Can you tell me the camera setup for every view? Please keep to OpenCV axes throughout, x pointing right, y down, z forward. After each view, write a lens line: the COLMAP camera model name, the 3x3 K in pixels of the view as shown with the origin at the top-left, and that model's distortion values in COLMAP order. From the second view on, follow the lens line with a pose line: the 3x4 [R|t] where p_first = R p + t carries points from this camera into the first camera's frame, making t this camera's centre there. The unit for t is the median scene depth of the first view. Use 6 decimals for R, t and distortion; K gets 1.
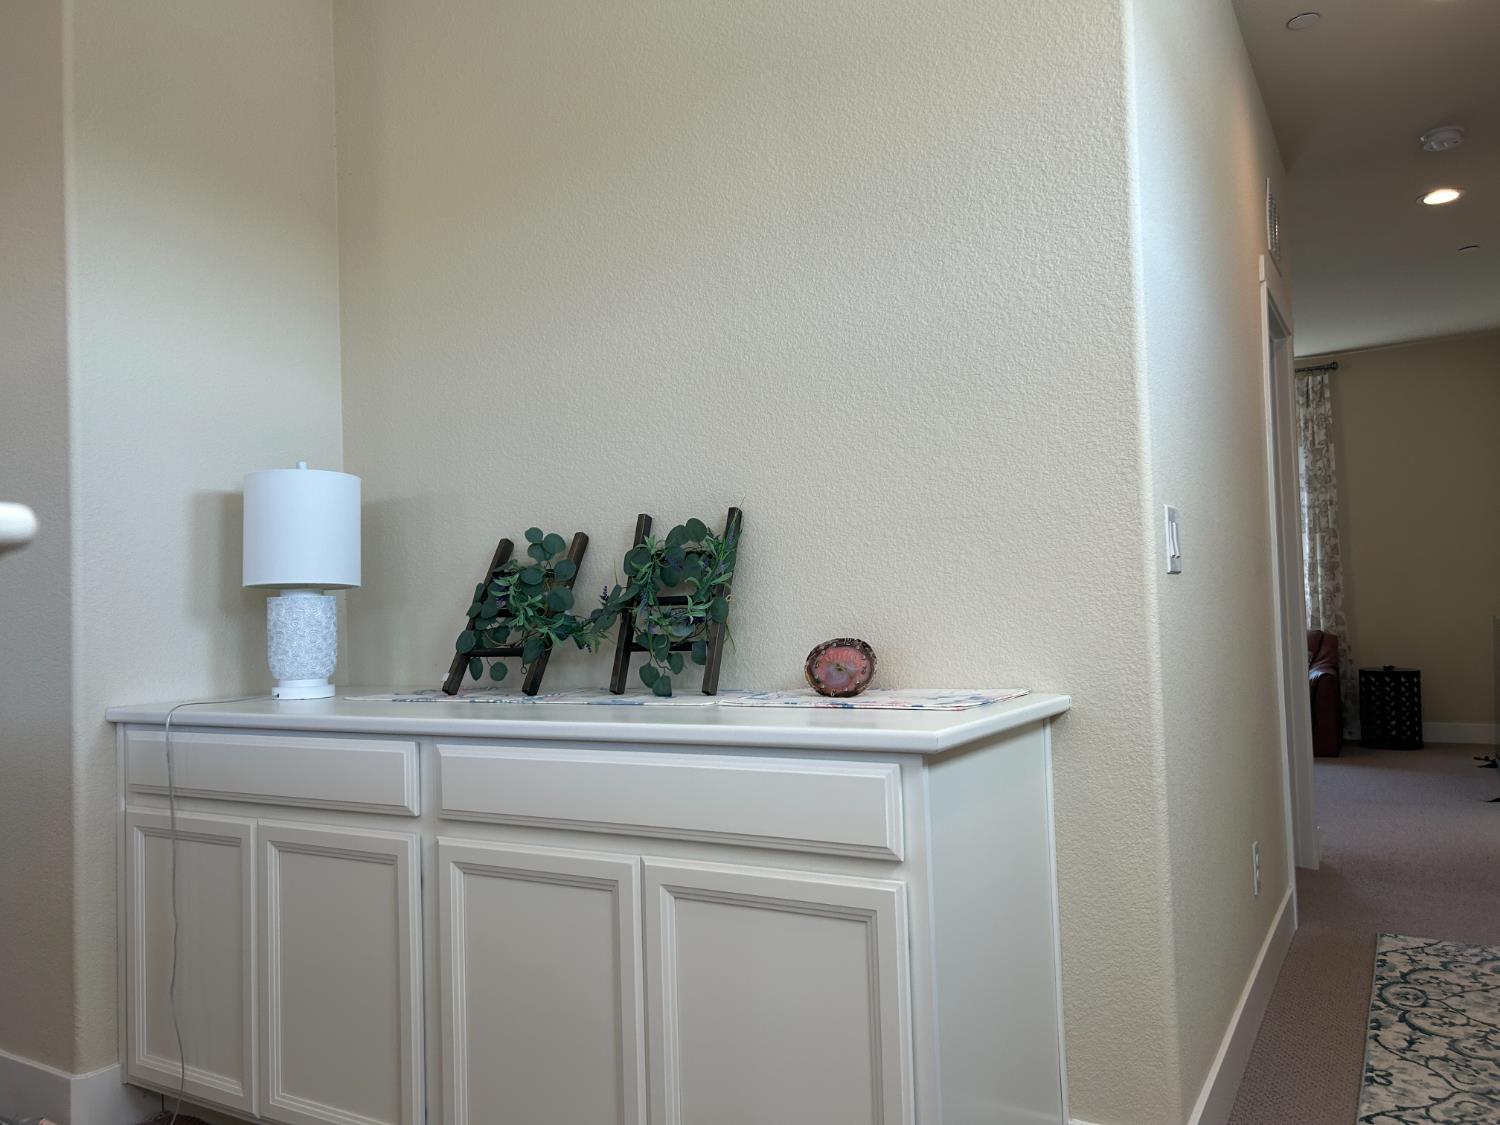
lens RADIAL K [[1116.0, 0, 748.8], [0, 1116.0, 570.7], [0, 0, 1]] dist [0.035315, -0.032653]
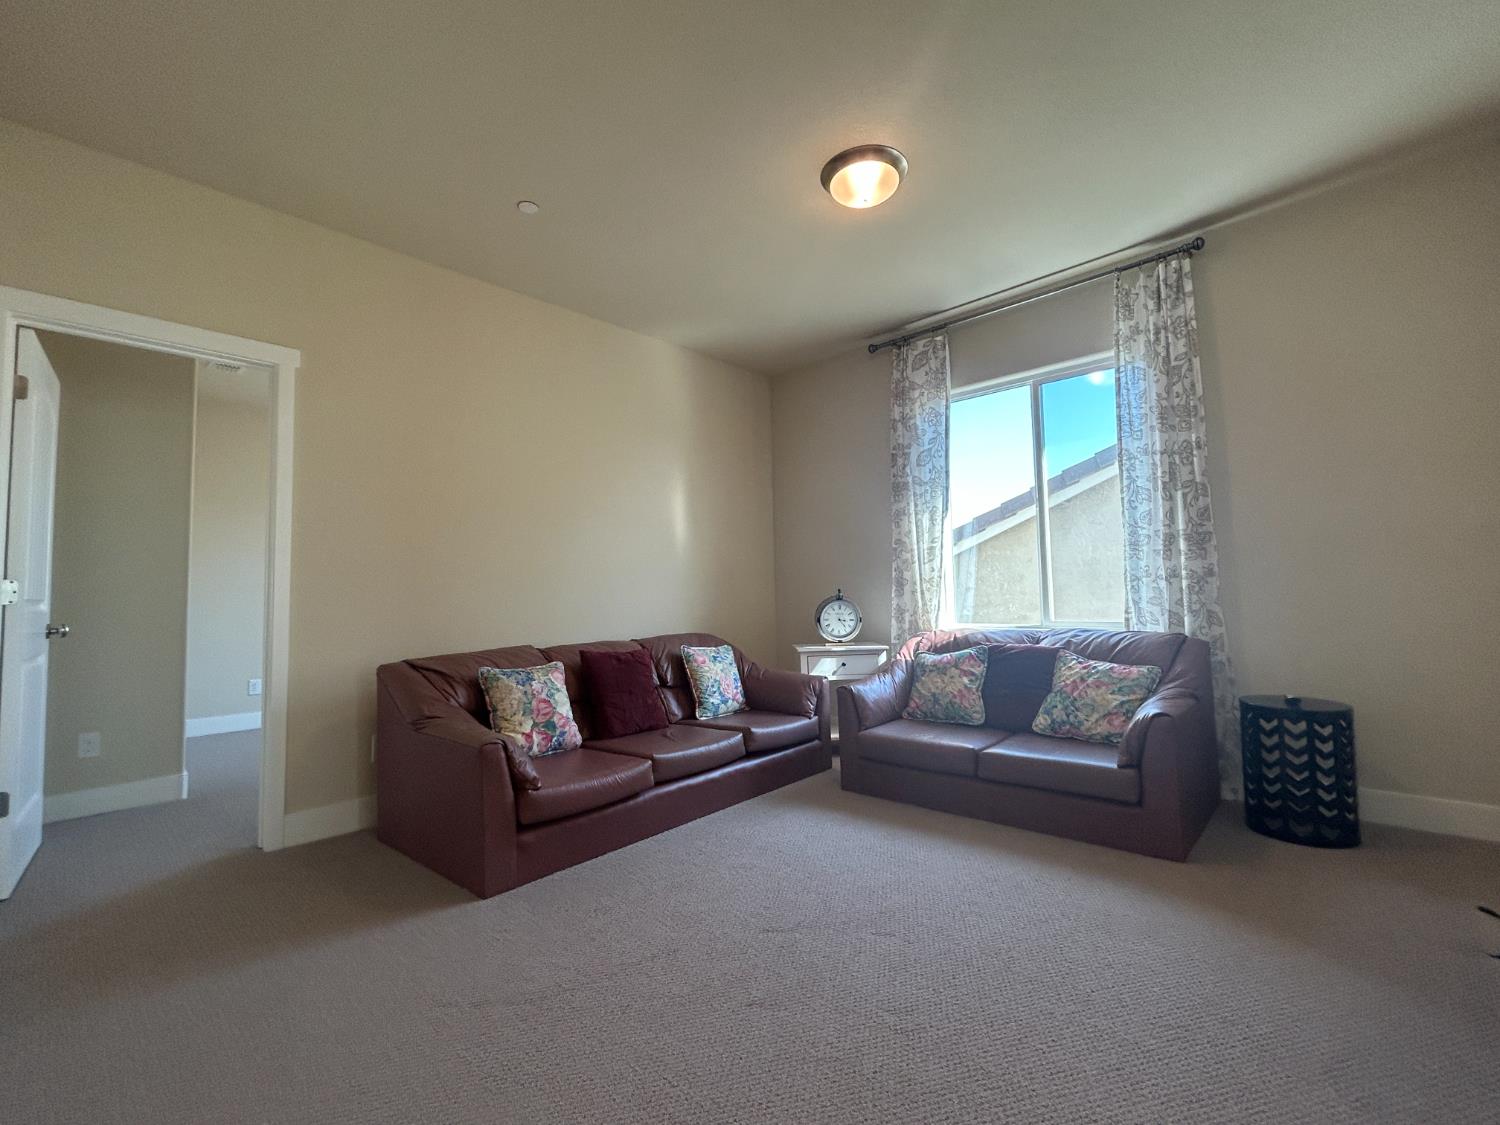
lens RADIAL K [[657.4, 0, 752.4], [0, 657.4, 554.9], [0, 0, 1]] dist [0.000417, -0.000348]
pose [[0.982170, -0.006458, -0.187885, 0.328131], [0.002841, 0.999806, -0.019514, 0.013128], [0.187974, 0.018632, 0.981997, 0.560339]]
